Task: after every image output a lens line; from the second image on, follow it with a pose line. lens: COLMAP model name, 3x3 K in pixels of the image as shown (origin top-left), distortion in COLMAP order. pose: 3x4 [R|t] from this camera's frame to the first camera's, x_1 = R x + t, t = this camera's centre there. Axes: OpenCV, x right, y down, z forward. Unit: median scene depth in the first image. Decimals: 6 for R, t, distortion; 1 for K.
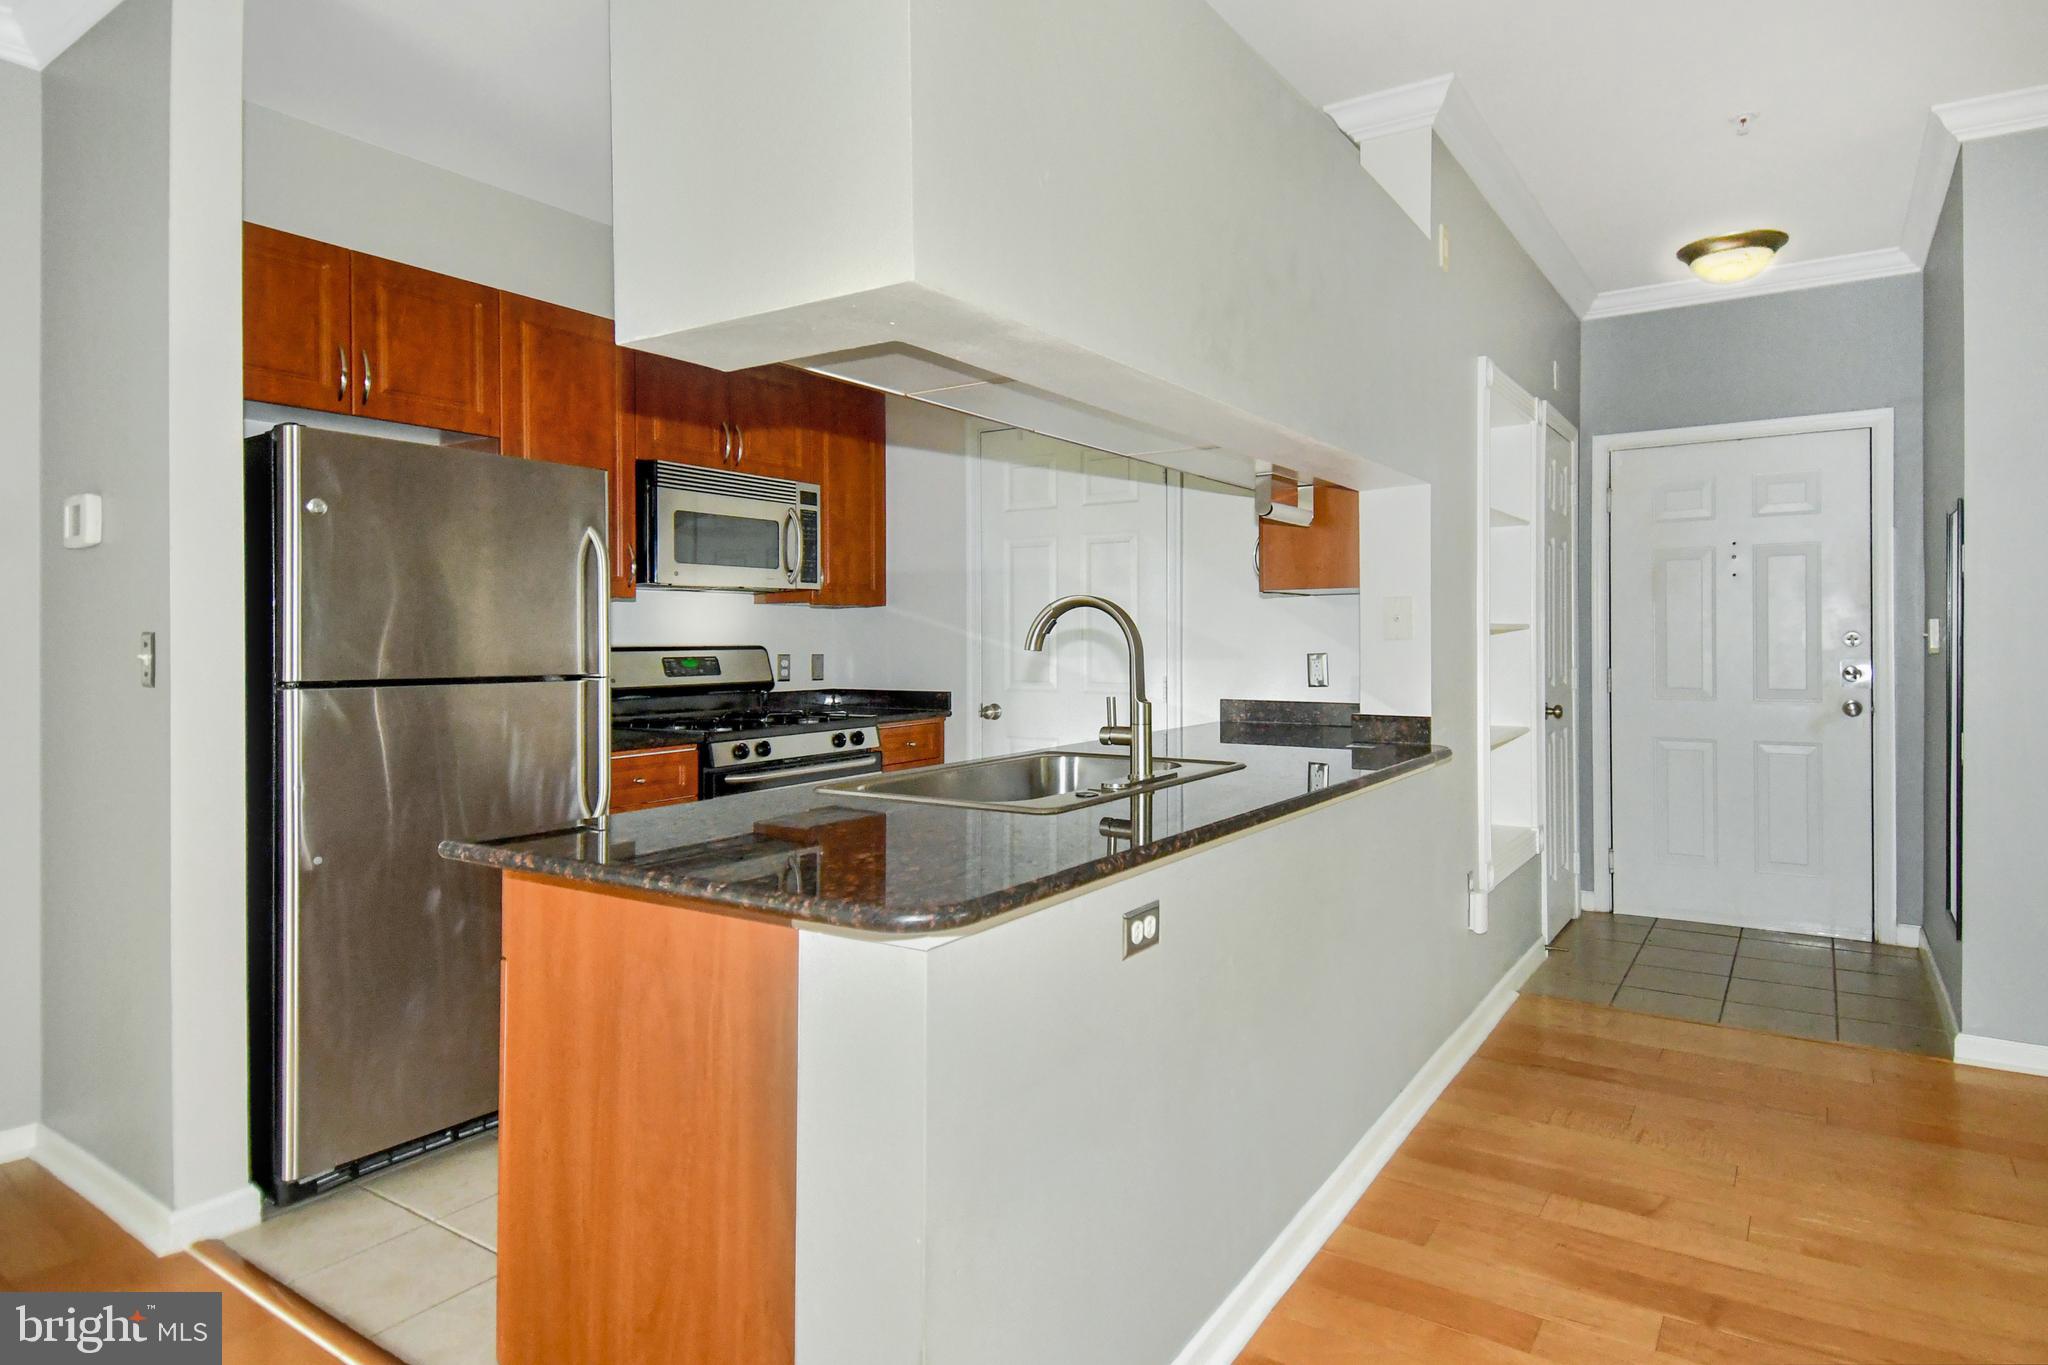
lens RADIAL K [[1087.1, 0, 1100.9], [0, 1087.1, 634.5], [0, 0, 1]] dist [0.011178, -0.003451]
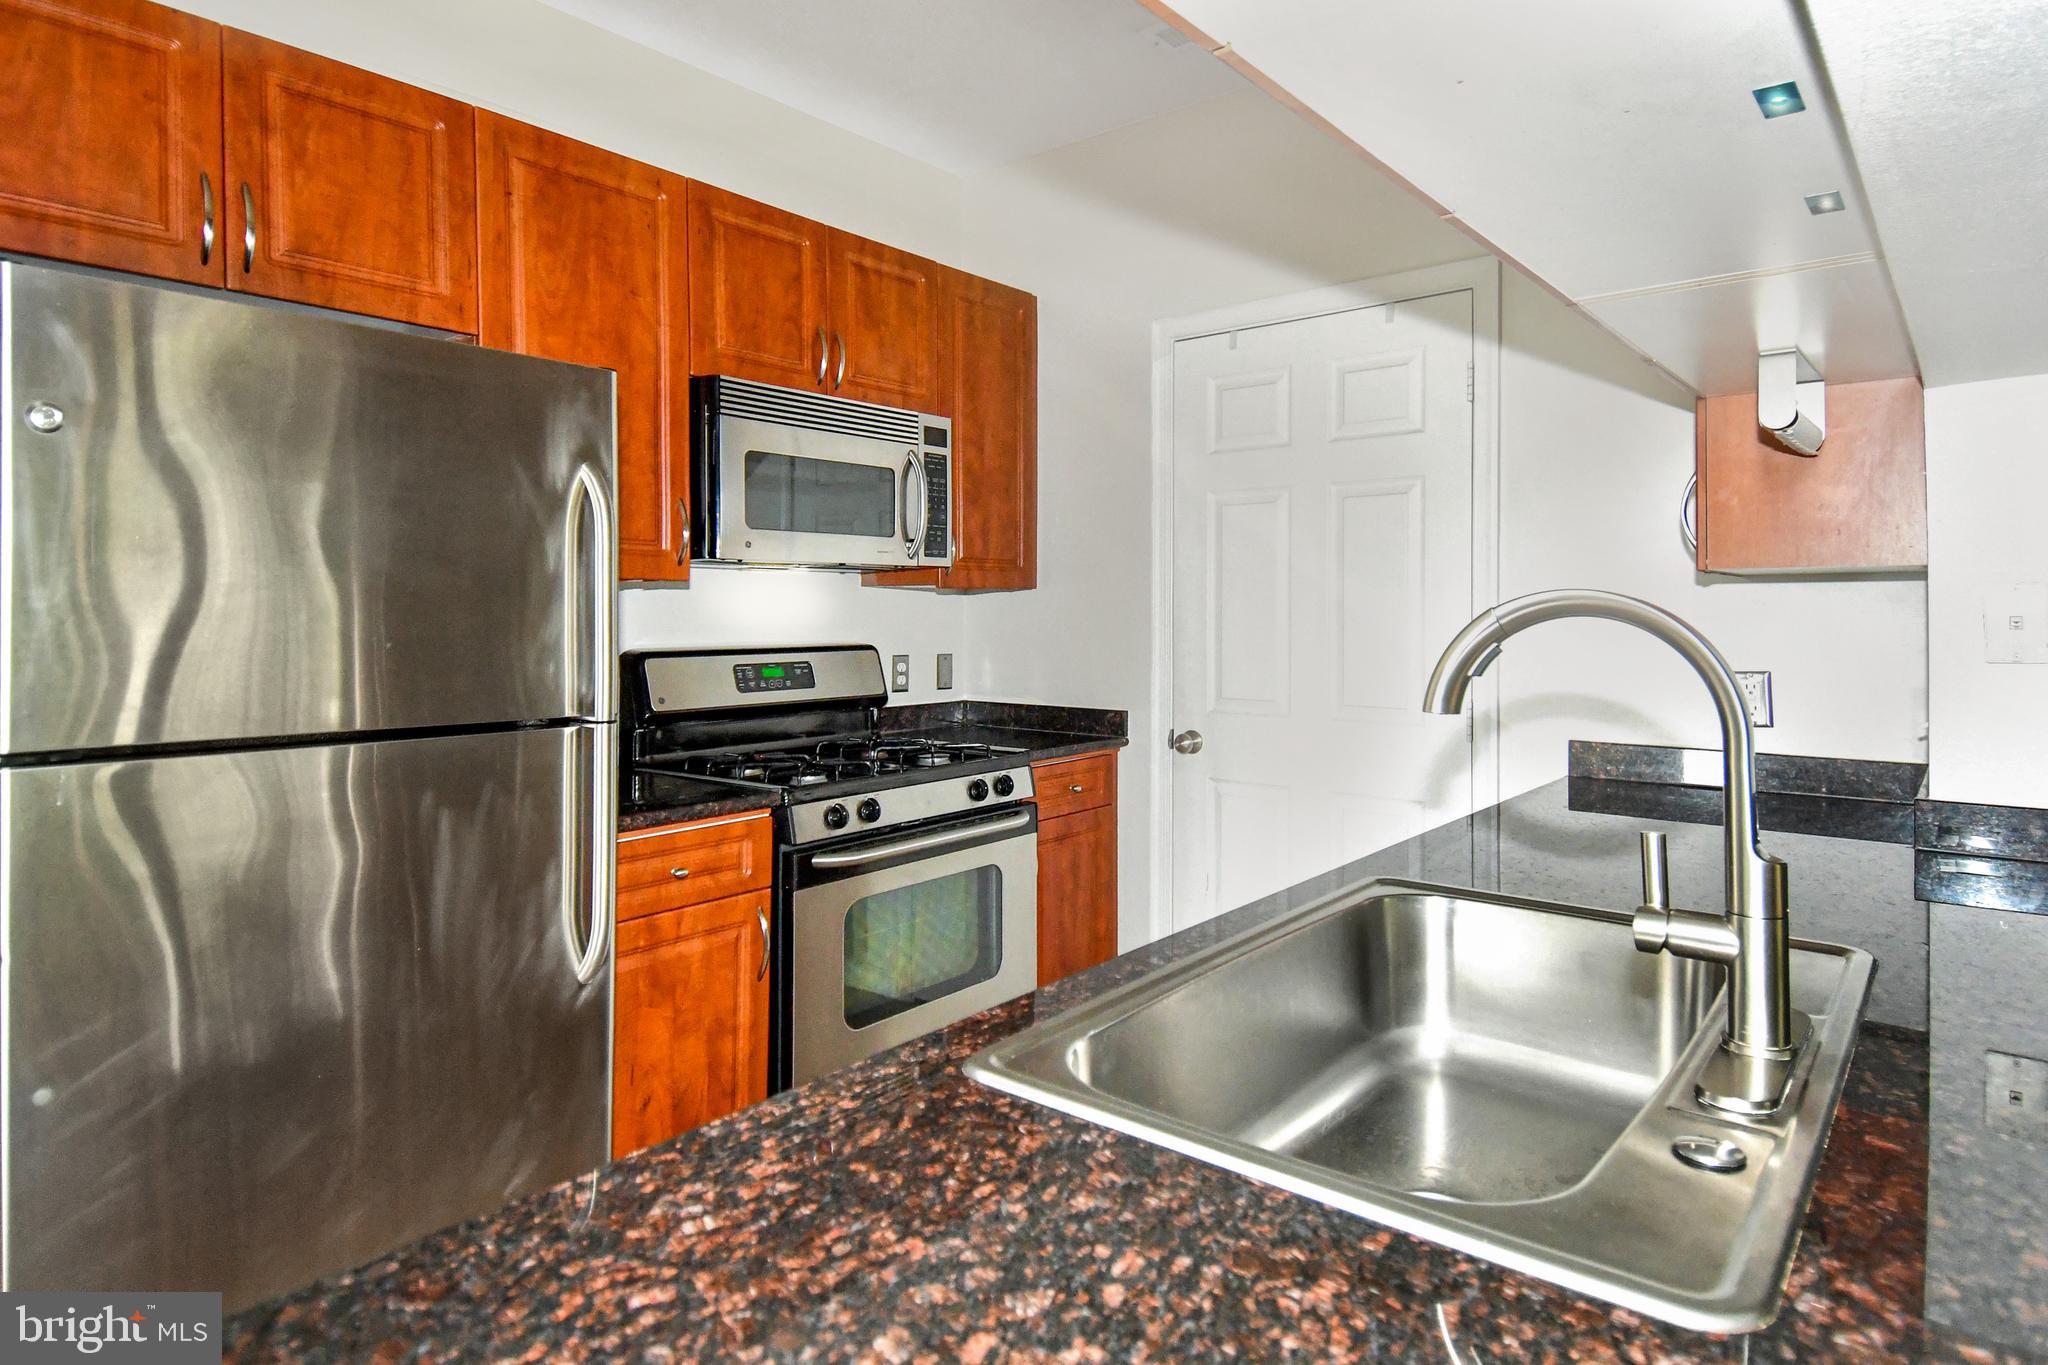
lens RADIAL K [[1087.1, 0, 1021.7], [0, 1087.1, 626.2], [0, 0, 1]] dist [0.011178, -0.003451]
pose [[0.984746, 0.008753, -0.173779, -0.105230], [-0.005503, 0.999801, 0.019172, -0.019587], [0.173912, -0.017924, 0.984598, 0.367152]]
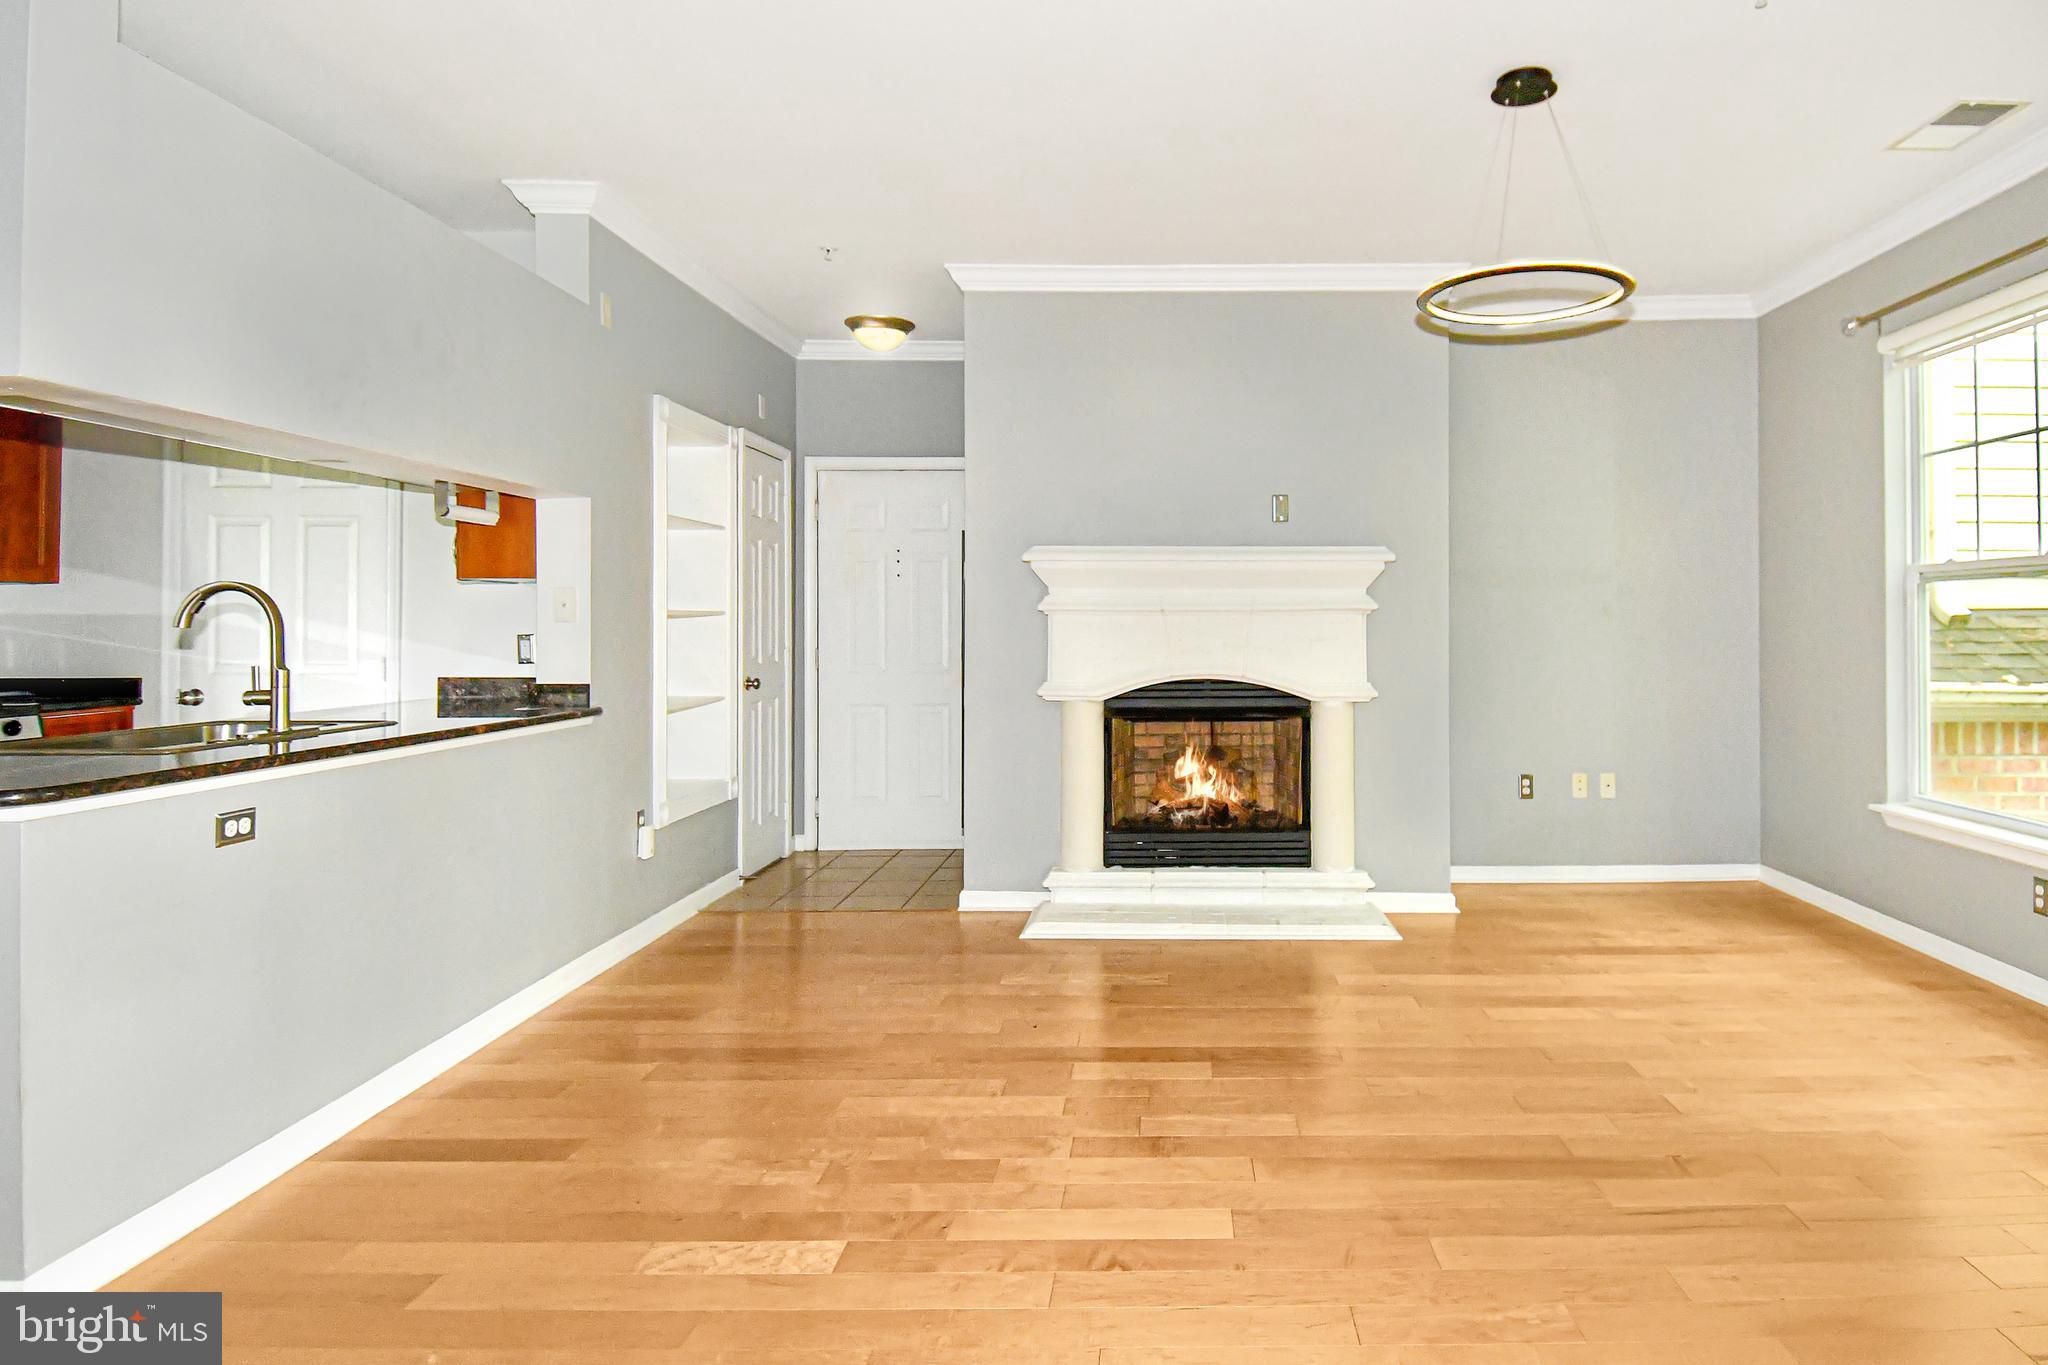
lens RADIAL K [[1194.1, 0, 1057.3], [0, 1194.1, 614.0], [0, 0, 1]] dist [0.015525, -0.012032]
pose [[0.890510, 0.008182, 0.454891, 0.123435], [-0.003866, 0.999938, -0.010417, 0.006026], [-0.454948, 0.007518, 0.890486, -0.377903]]
